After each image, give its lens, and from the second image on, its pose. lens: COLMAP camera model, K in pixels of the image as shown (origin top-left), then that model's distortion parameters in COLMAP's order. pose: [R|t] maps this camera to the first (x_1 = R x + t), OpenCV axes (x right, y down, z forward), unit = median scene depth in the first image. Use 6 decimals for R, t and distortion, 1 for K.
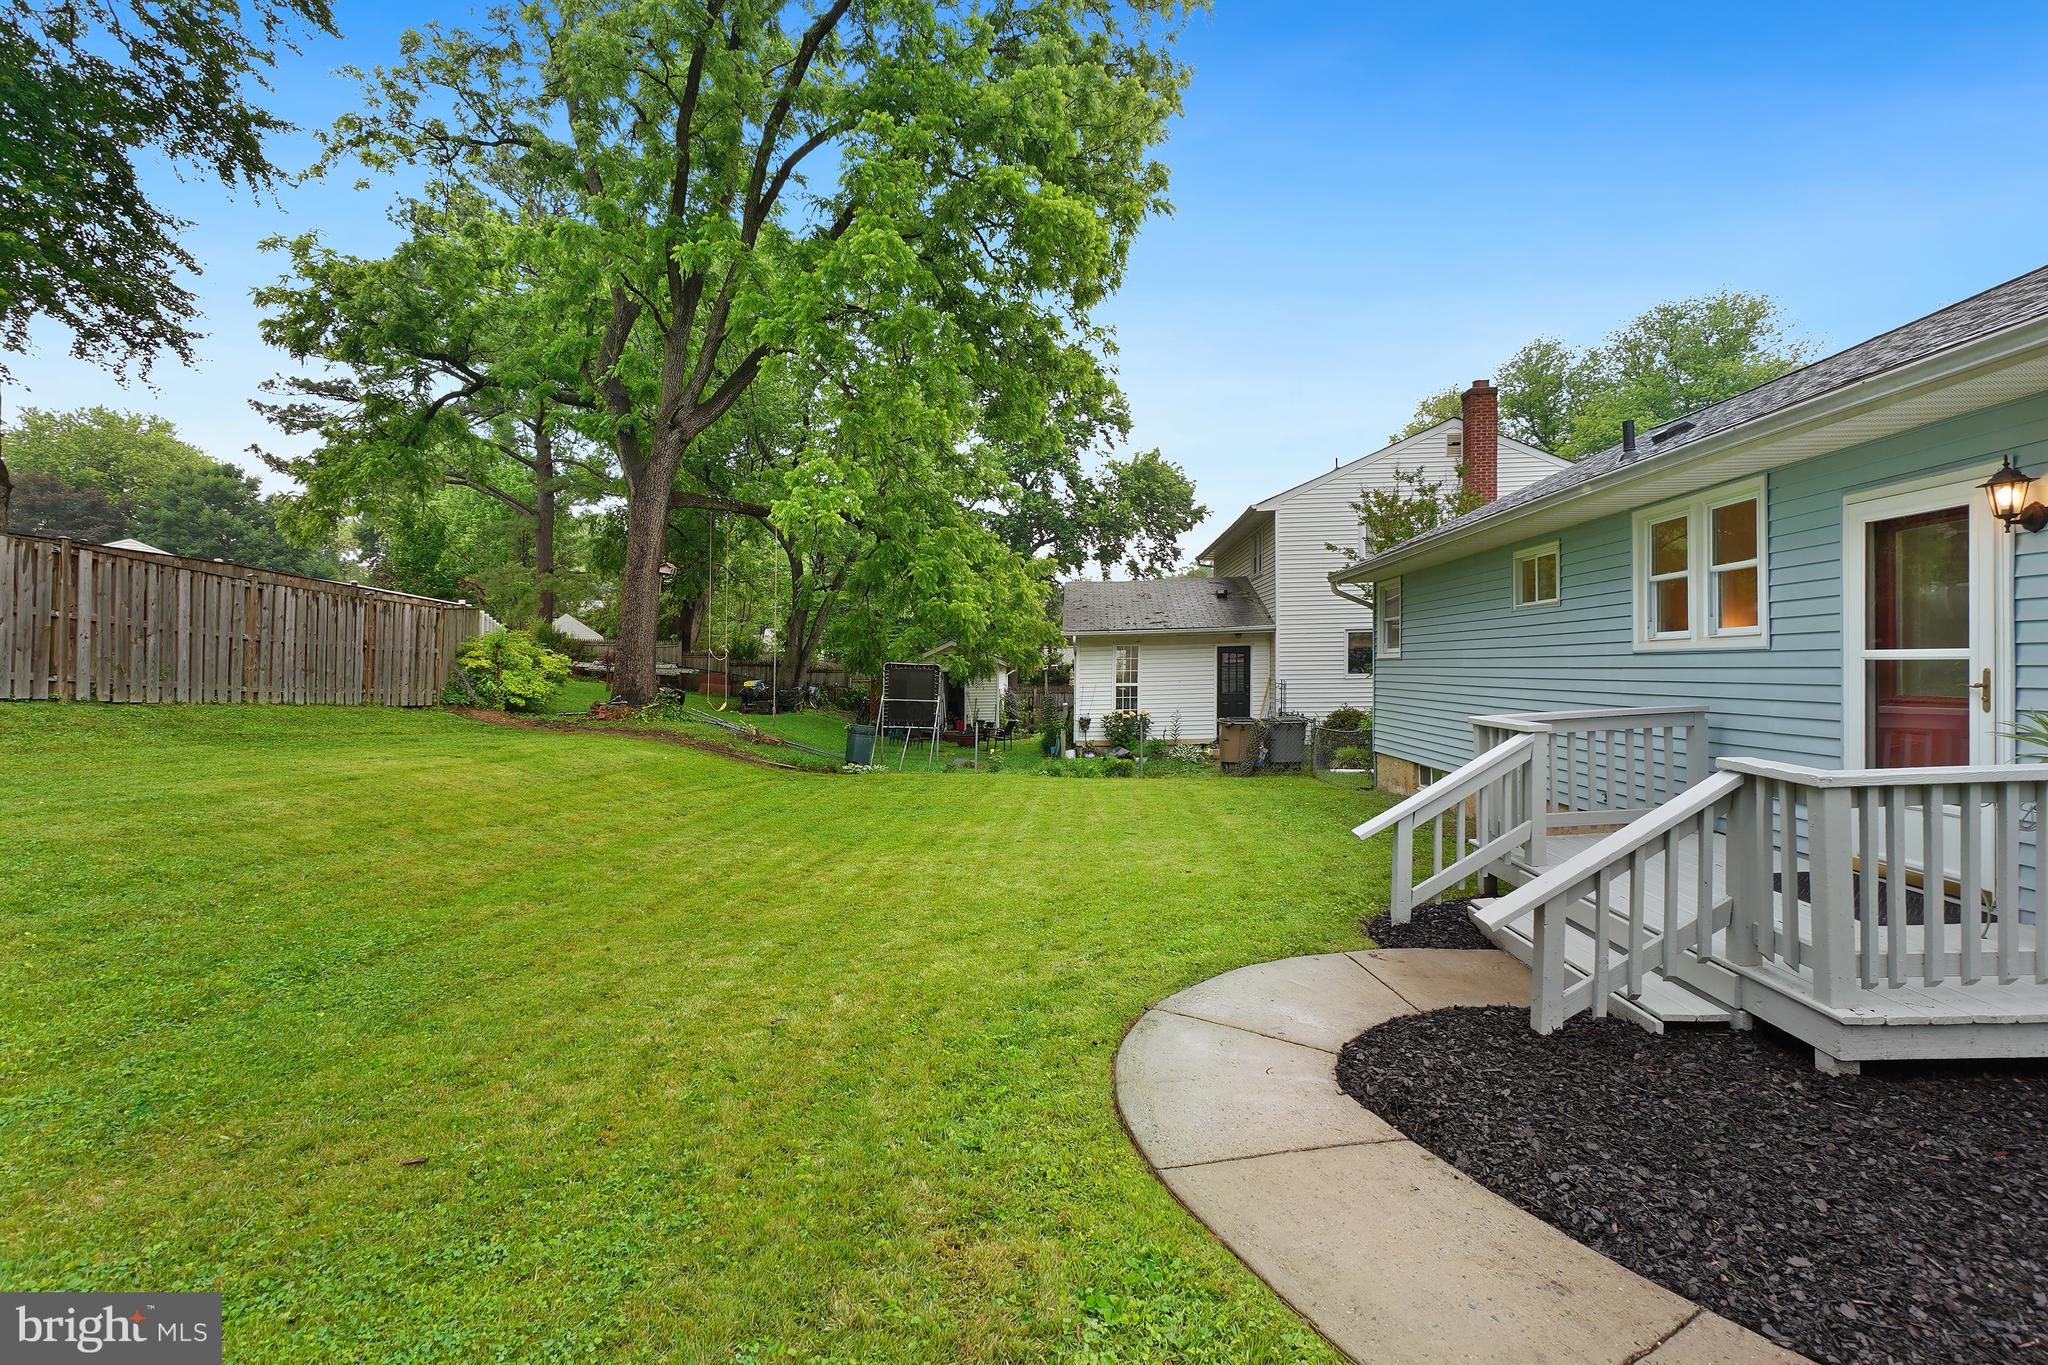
lens RADIAL K [[896.1, 0, 1021.8], [0, 896.1, 675.7], [0, 0, 1]] dist [-0.010507, 0.003420]
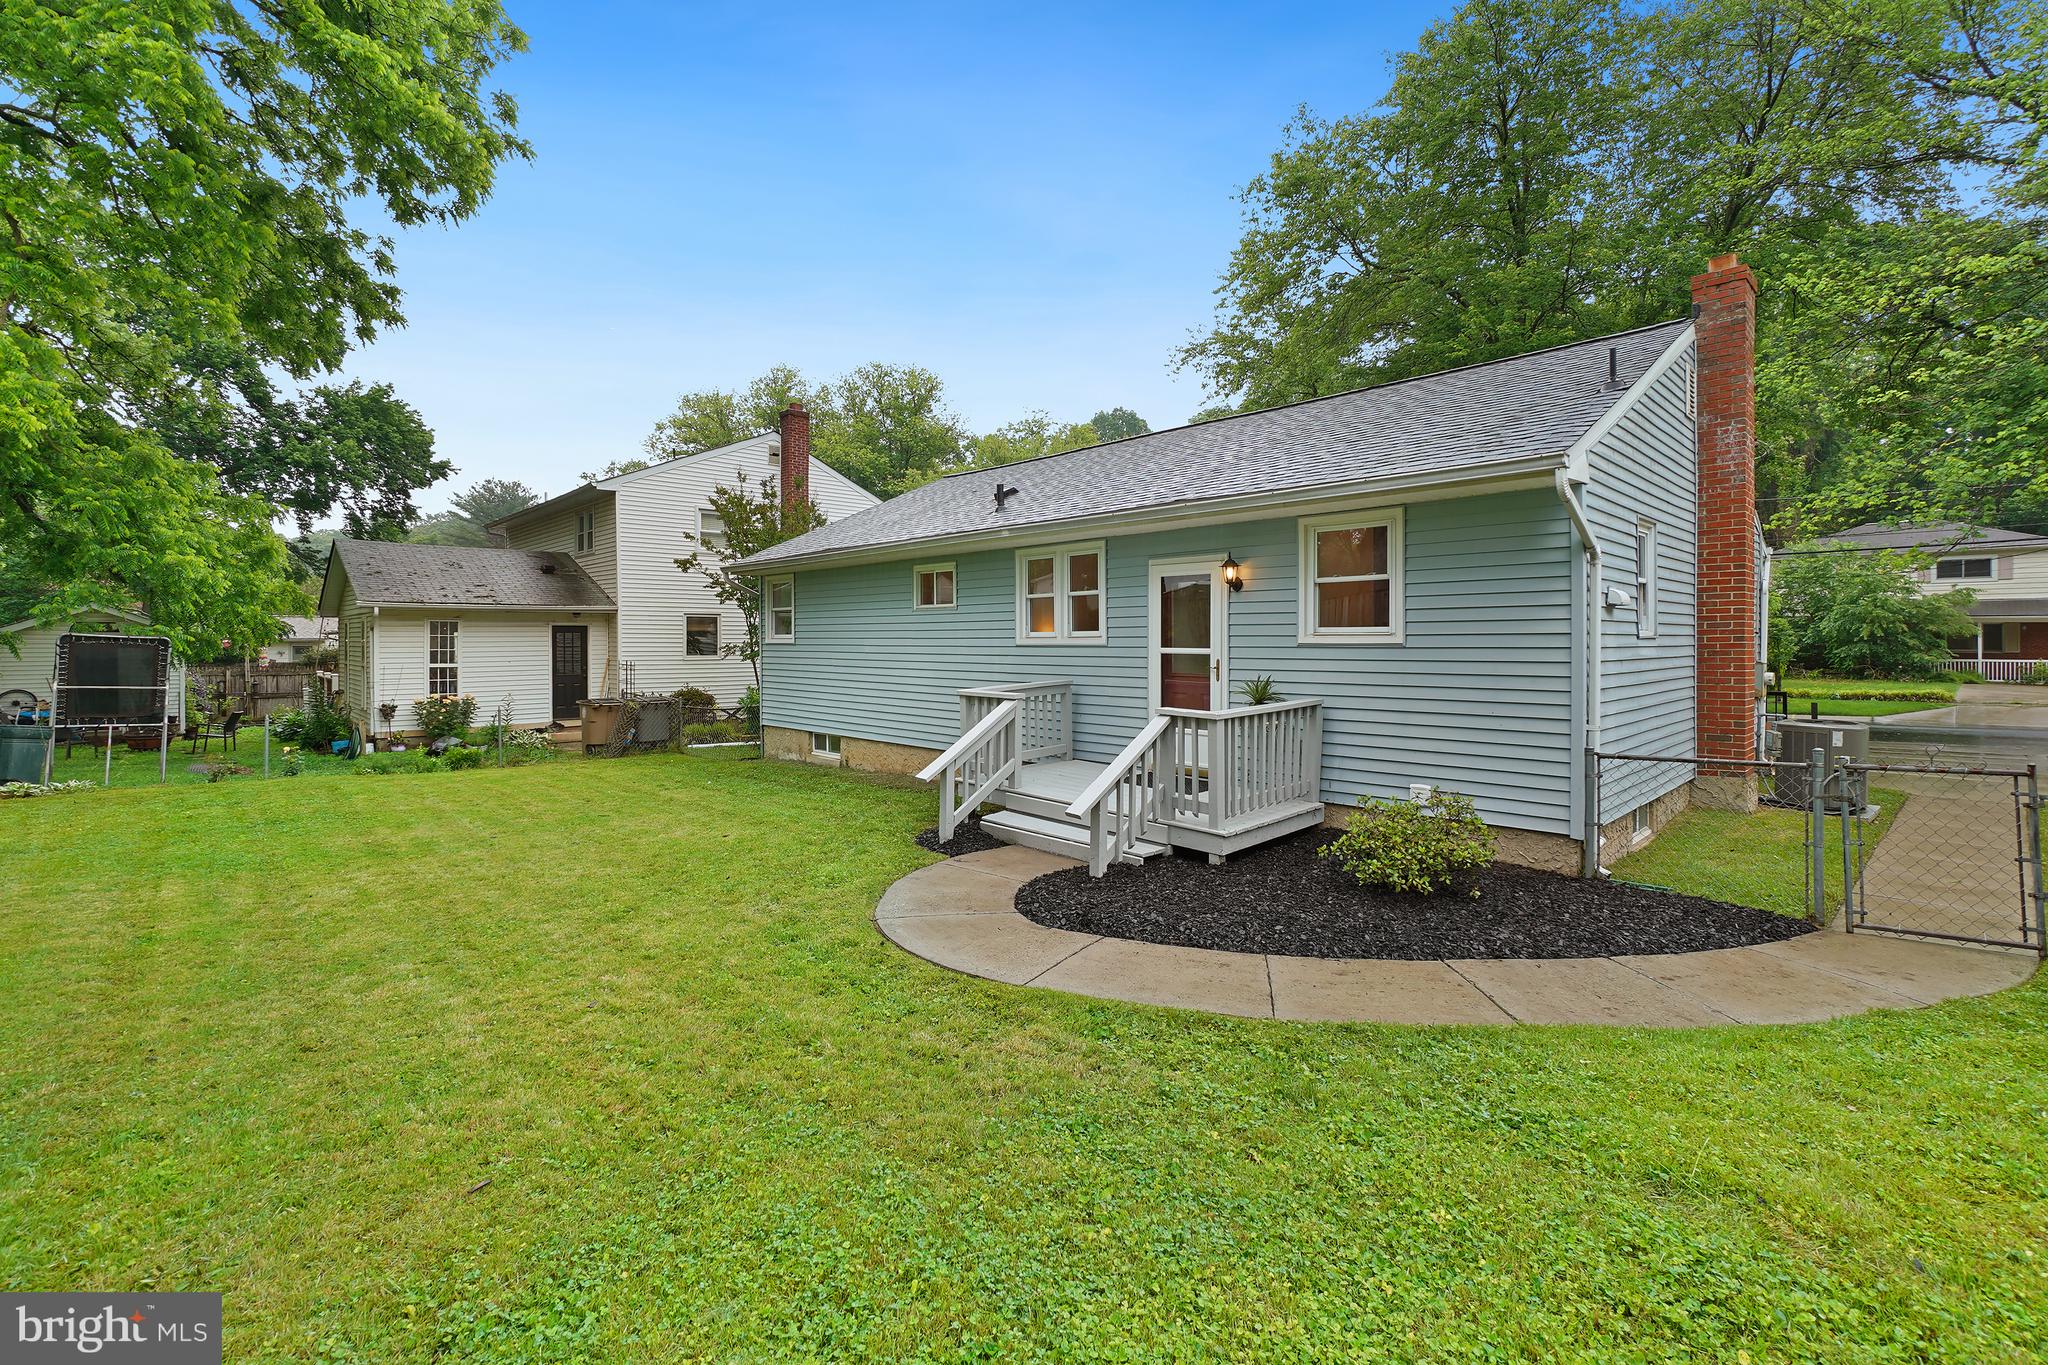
lens RADIAL K [[896.1, 0, 1009.7], [0, 896.1, 668.0], [0, 0, 1]] dist [-0.010507, 0.003420]
pose [[0.684939, -0.001606, 0.728598, -0.468654], [-0.008086, 0.999919, 0.009806, -0.002804], [-0.728555, -0.012608, 0.684871, -0.013198]]
